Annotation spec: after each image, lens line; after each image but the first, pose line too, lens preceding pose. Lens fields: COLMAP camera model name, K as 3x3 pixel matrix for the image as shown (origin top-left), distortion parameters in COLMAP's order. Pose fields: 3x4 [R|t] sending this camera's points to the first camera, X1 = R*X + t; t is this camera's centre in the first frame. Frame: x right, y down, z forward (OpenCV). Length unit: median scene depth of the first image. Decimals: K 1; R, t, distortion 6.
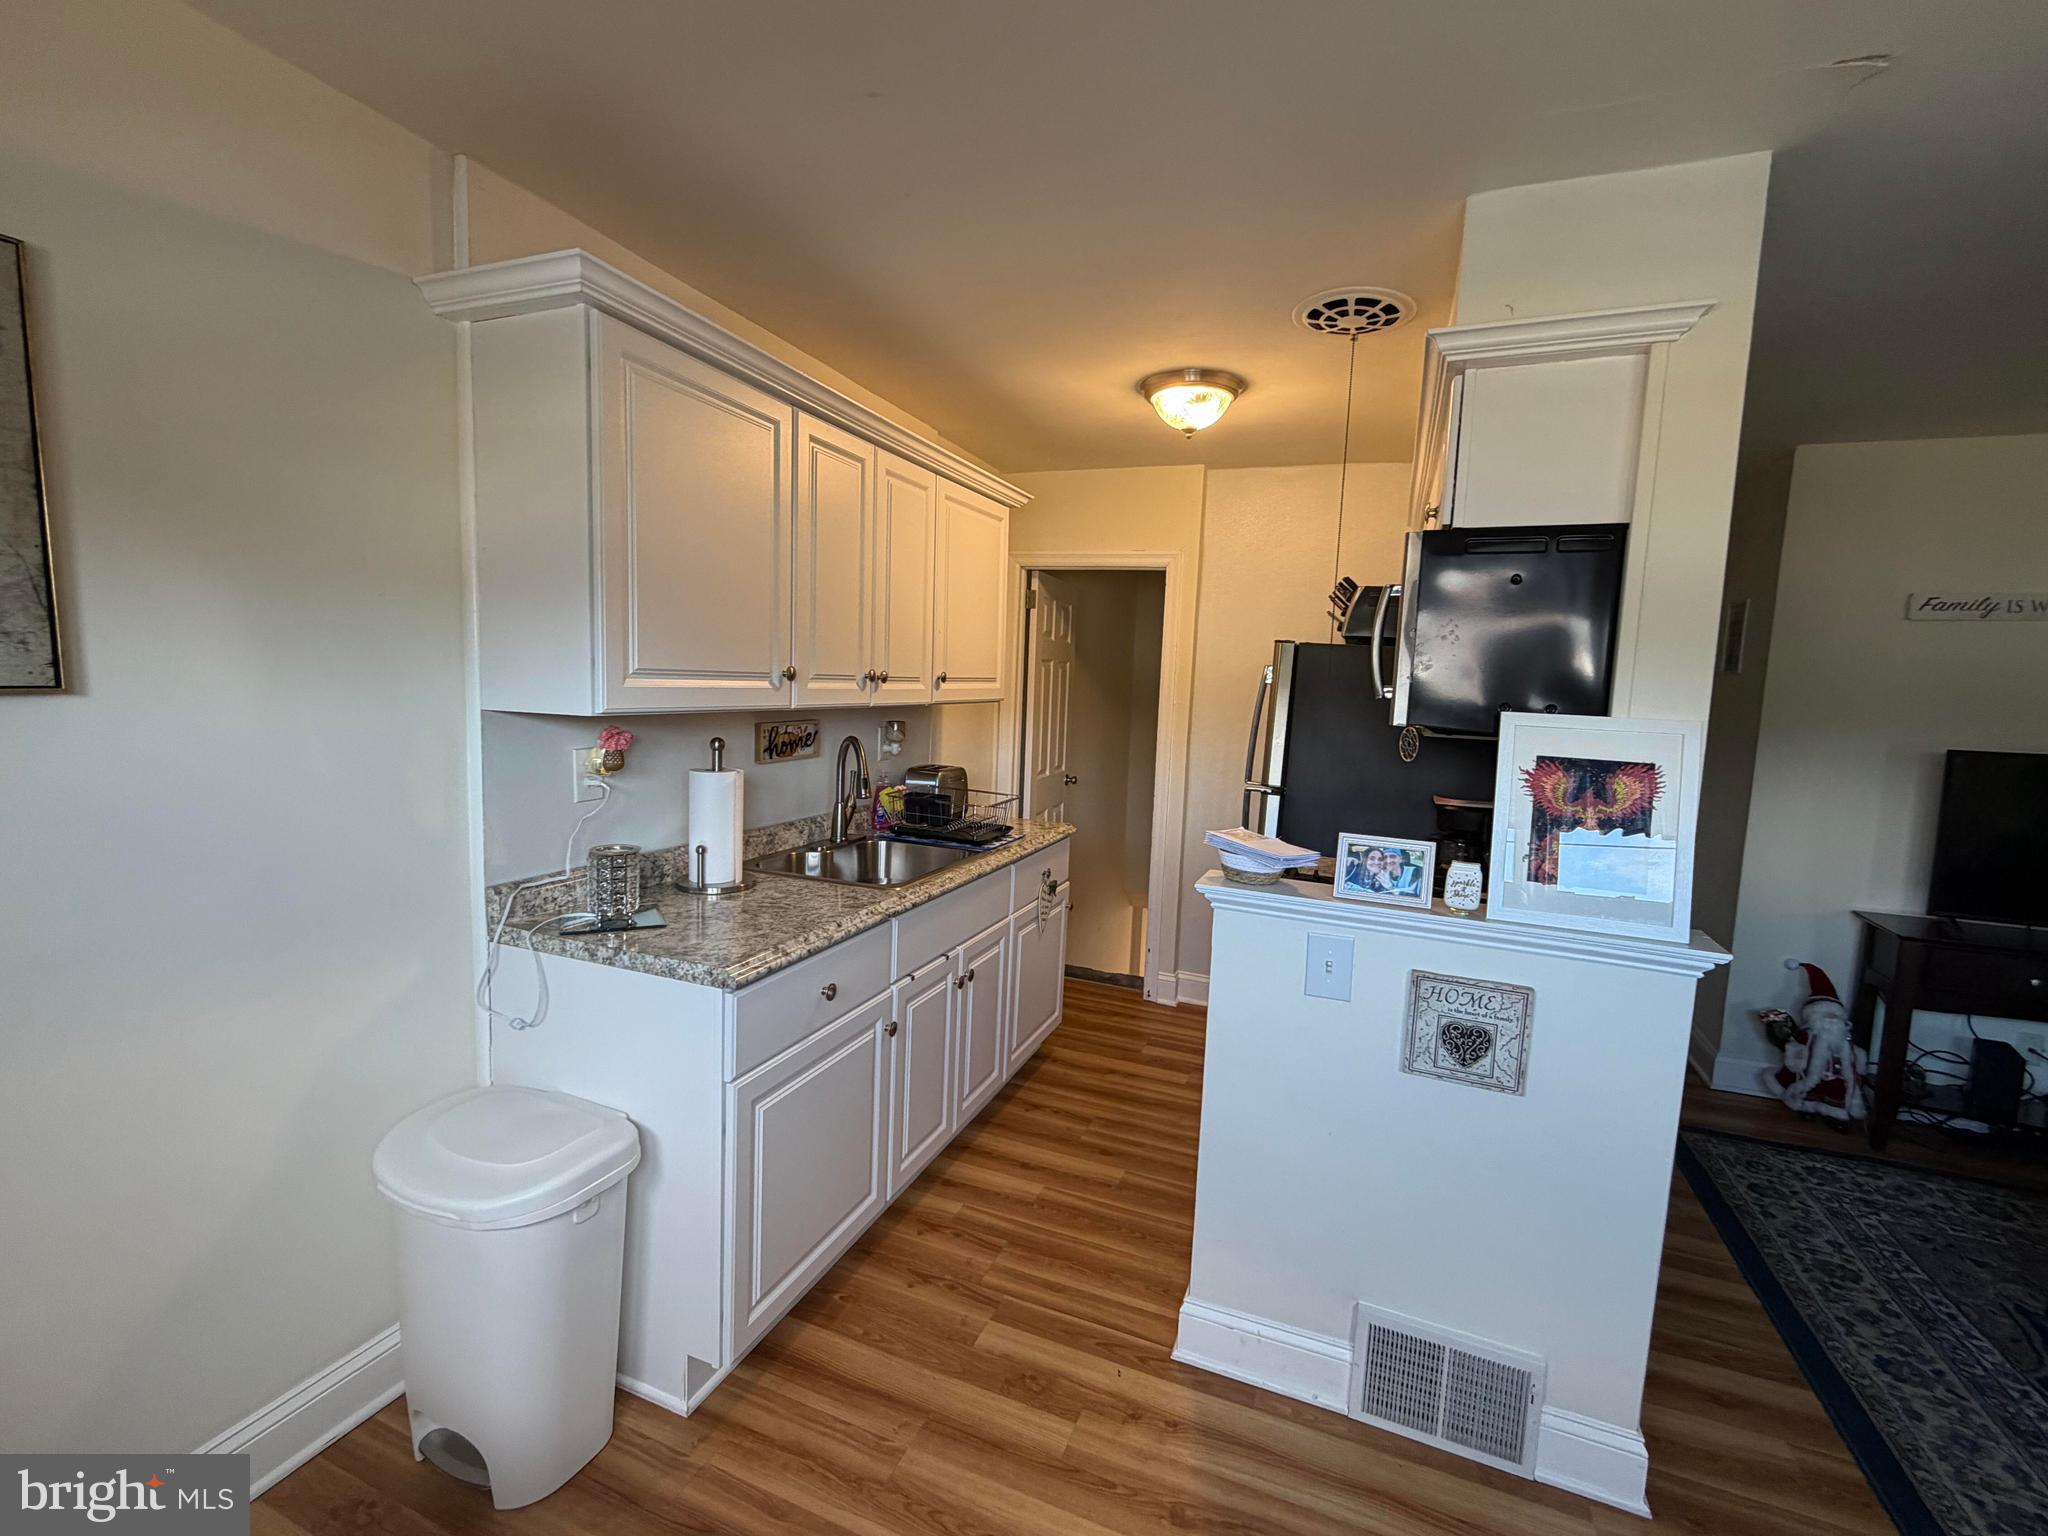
lens RADIAL K [[891.9, 0, 1016.2], [0, 891.9, 767.8], [0, 0, 1]] dist [0.002866, -0.000305]
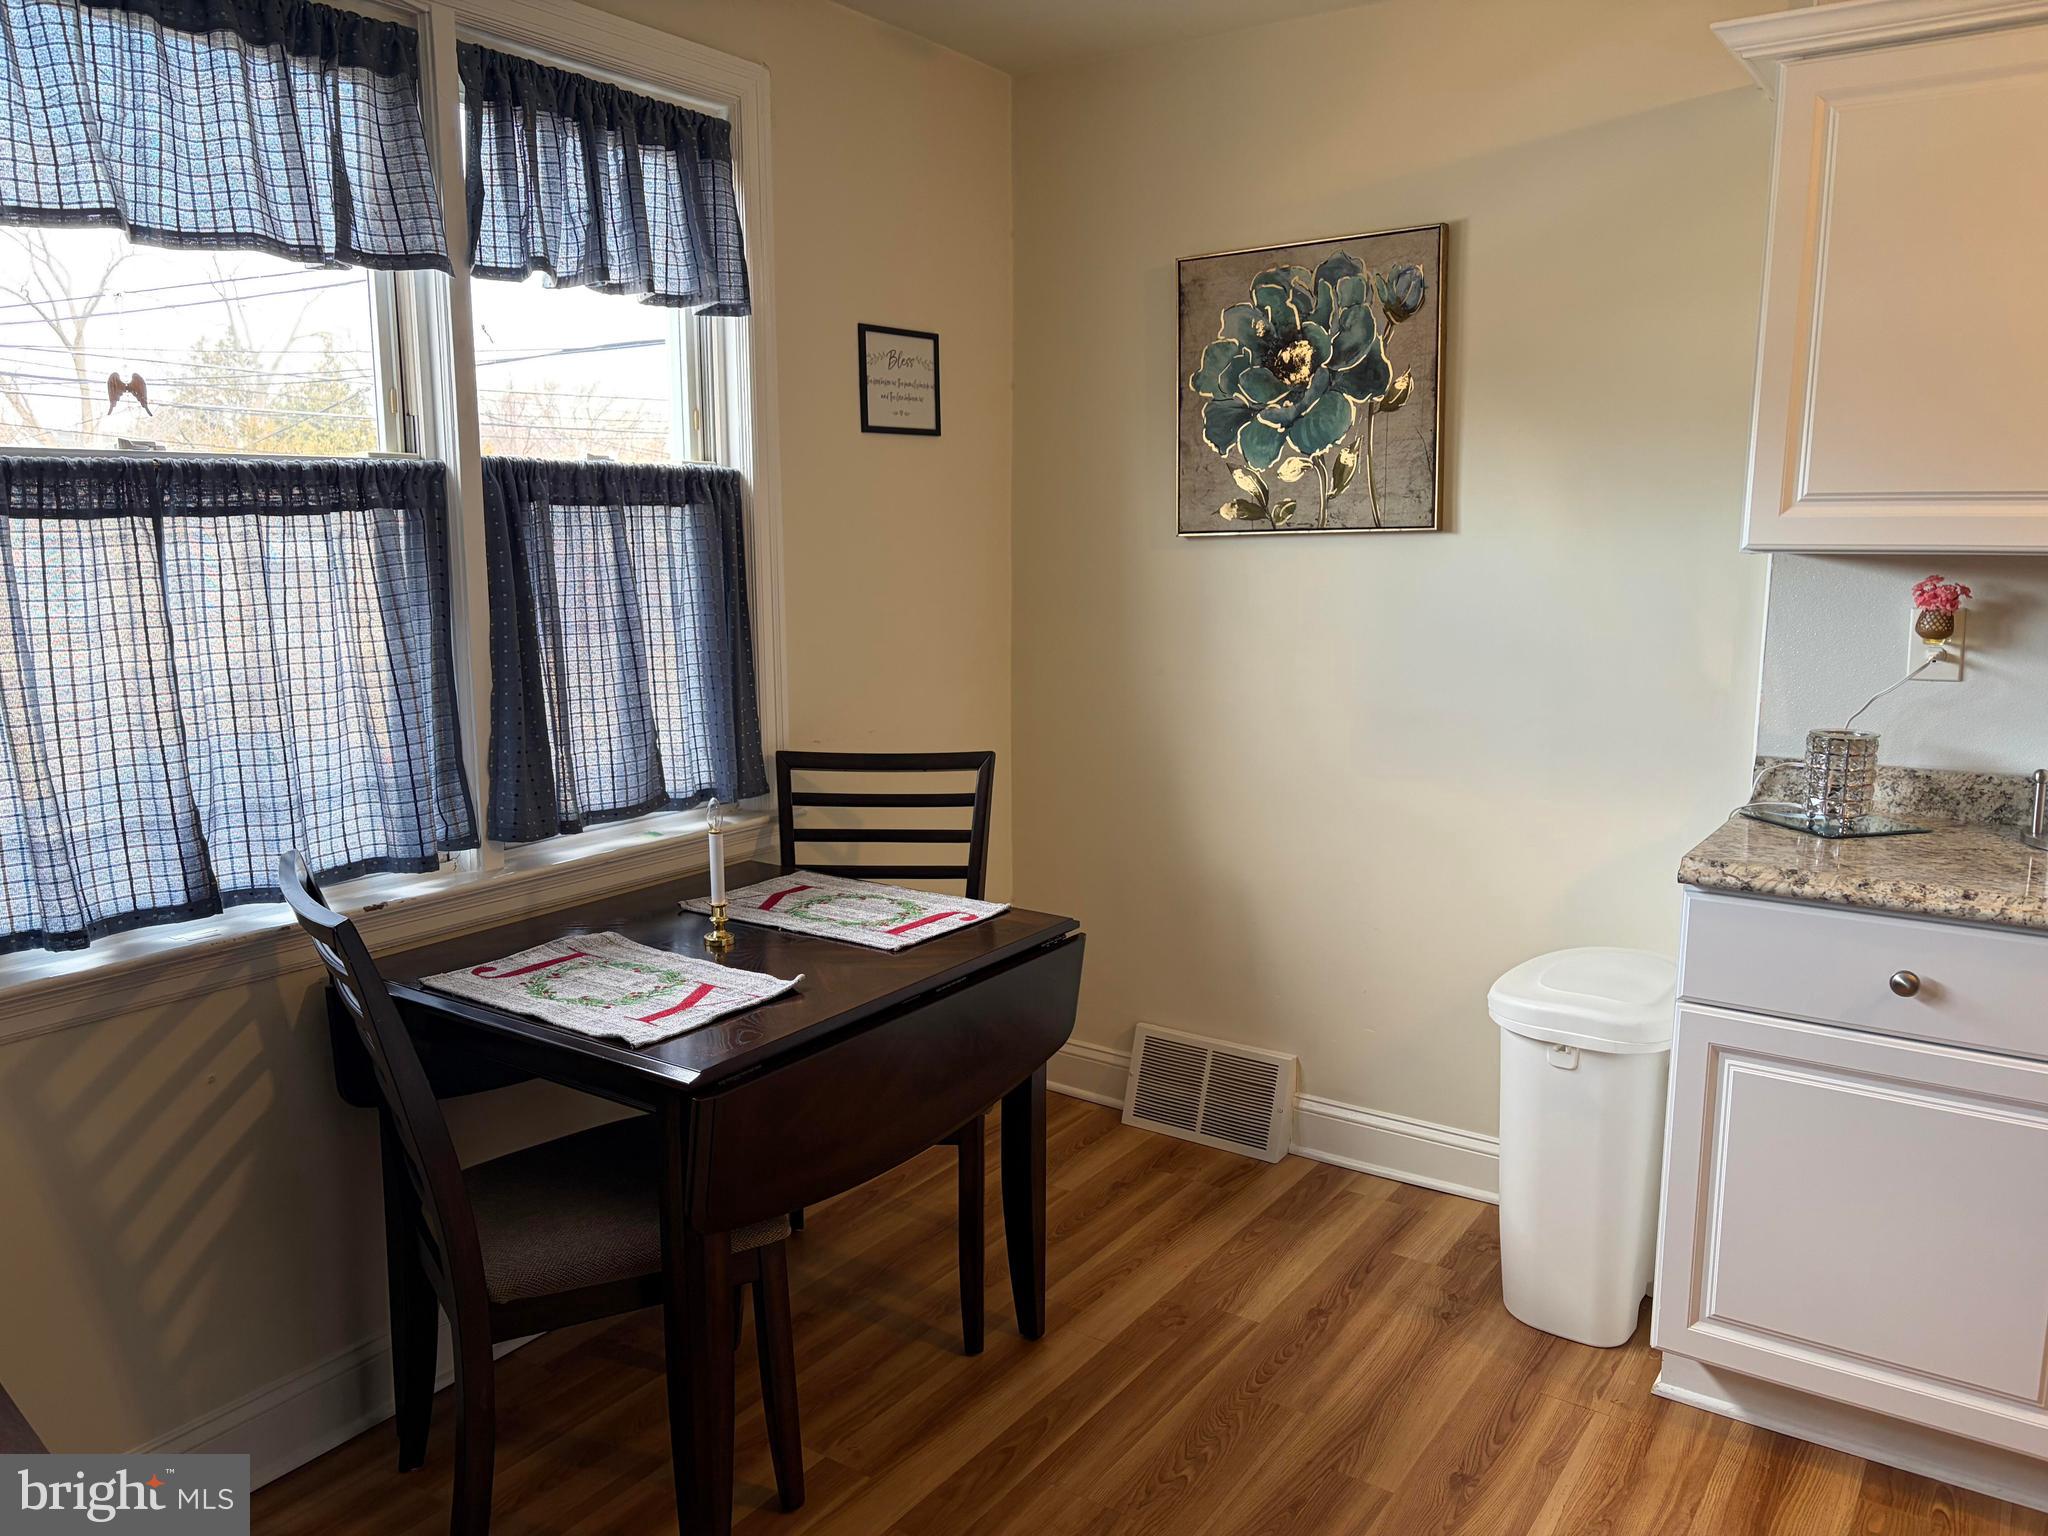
lens RADIAL K [[1542.2, 0, 1028.1], [0, 1542.2, 764.4], [0, 0, 1]] dist [0.028420, -0.001021]
pose [[-0.217358, 0.117640, -0.968977, 1.096443], [-0.104885, 0.984148, 0.143009, 0.000231], [0.970440, 0.132715, -0.201574, 0.645285]]
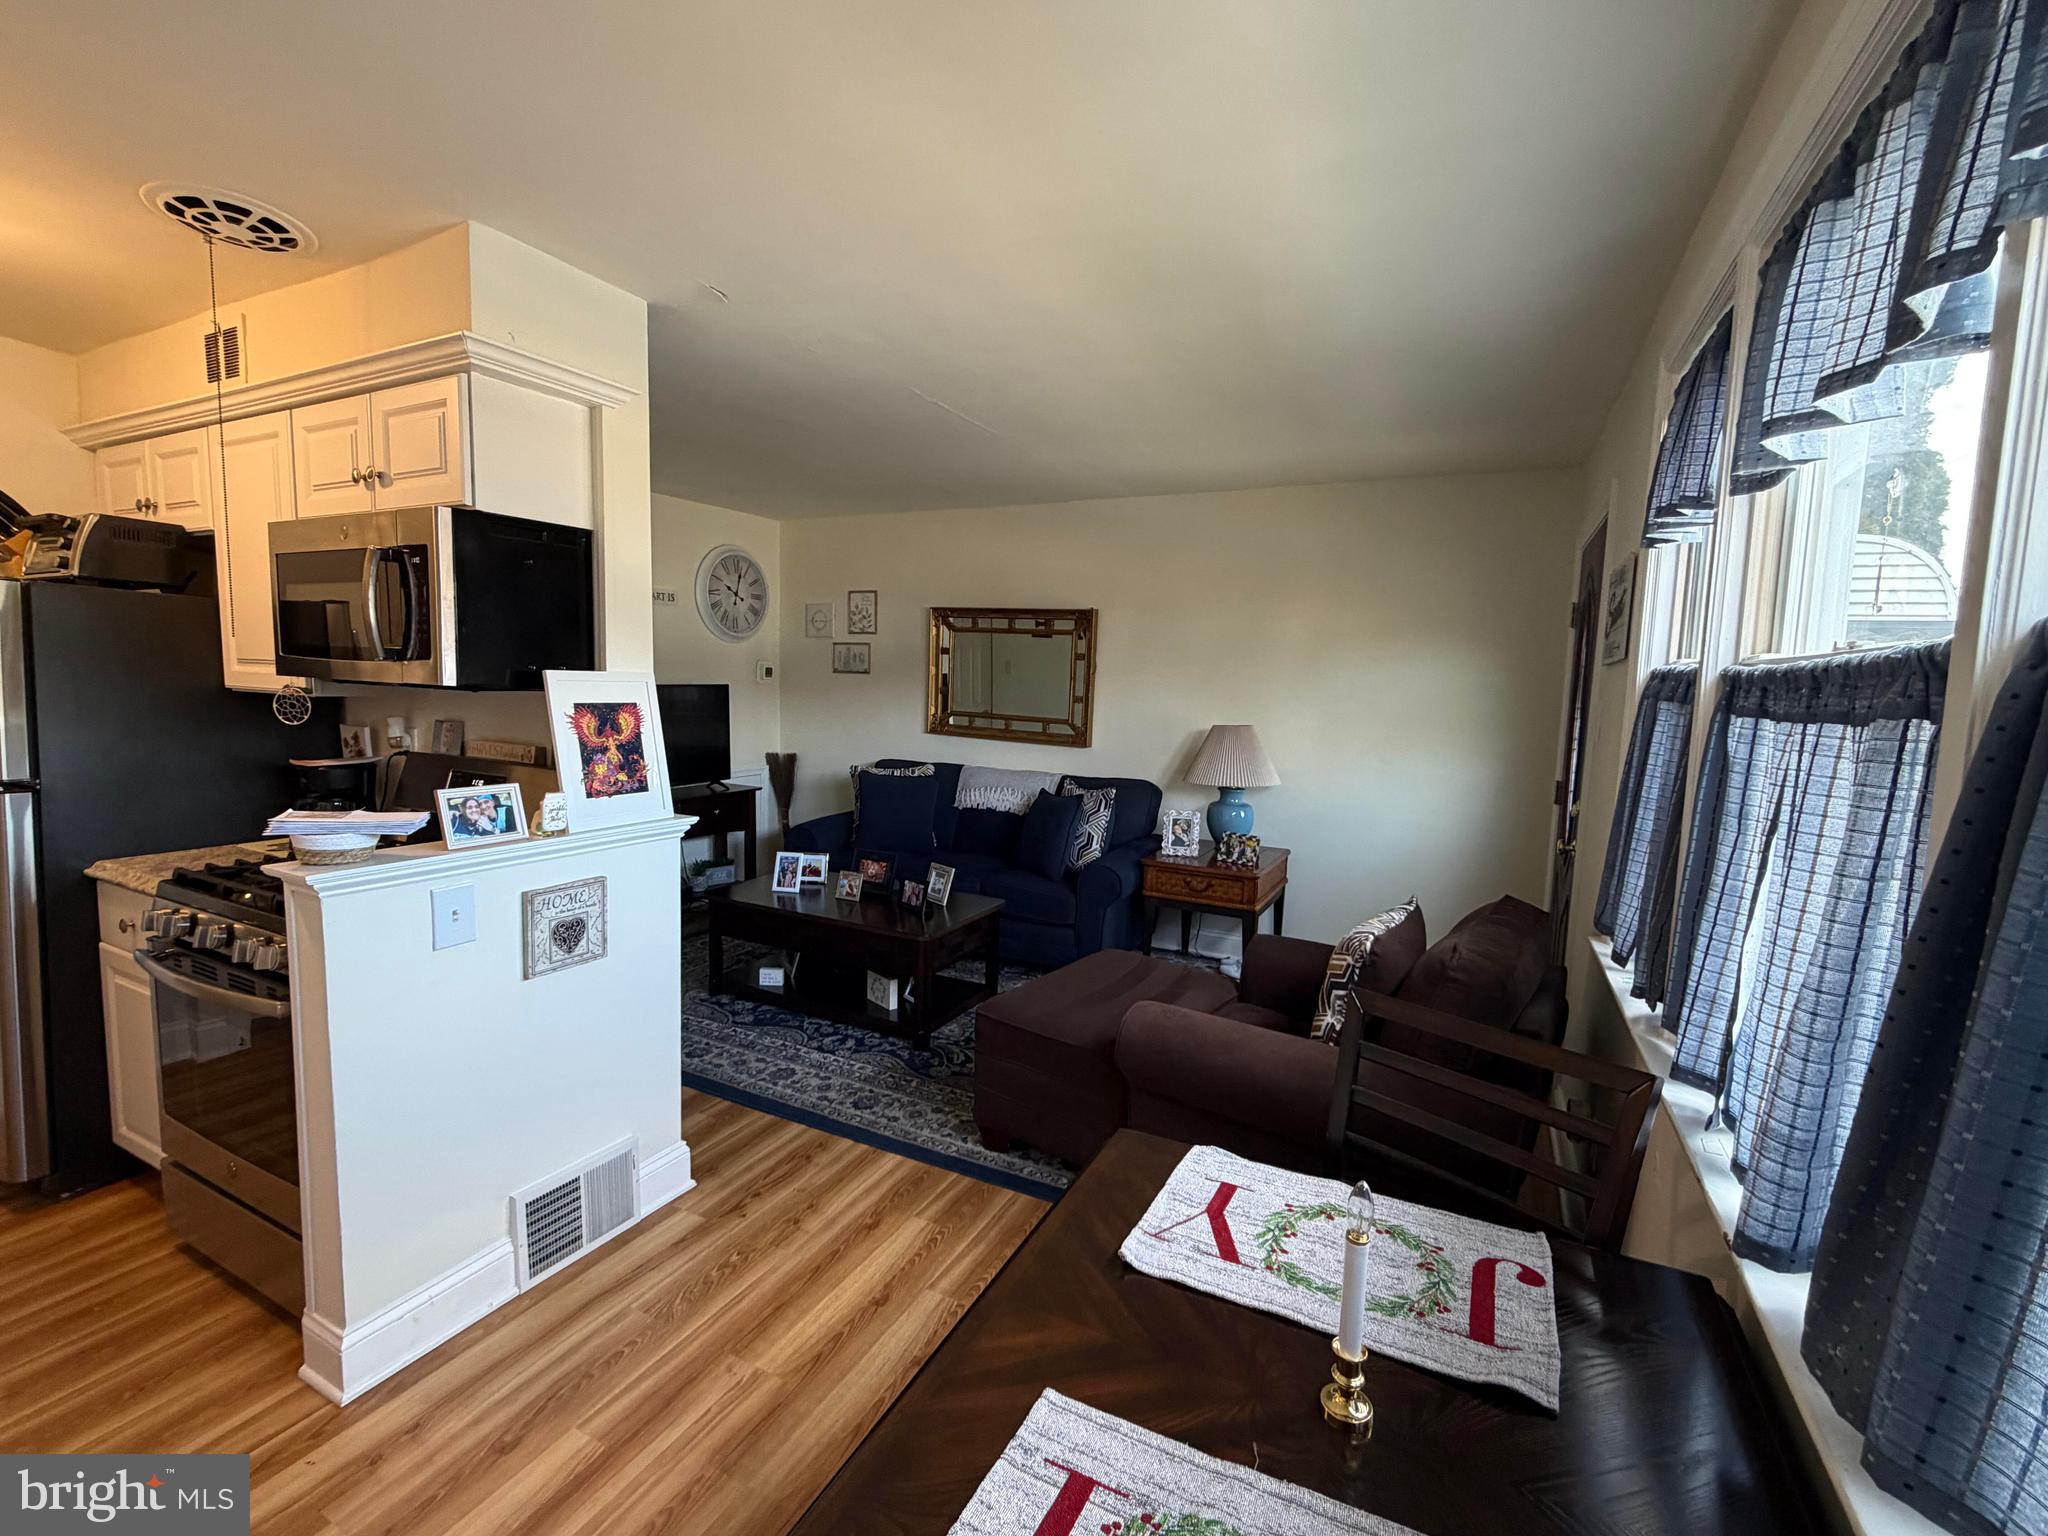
lens RADIAL K [[891.9, 0, 1020.9], [0, 891.9, 768.9], [0, 0, 1]] dist [0.002866, -0.000305]
pose [[0.086144, -0.140022, 0.986394, -0.626681], [0.077436, 0.988020, 0.133490, -0.039965], [-0.993269, 0.064883, 0.095955, 0.221593]]
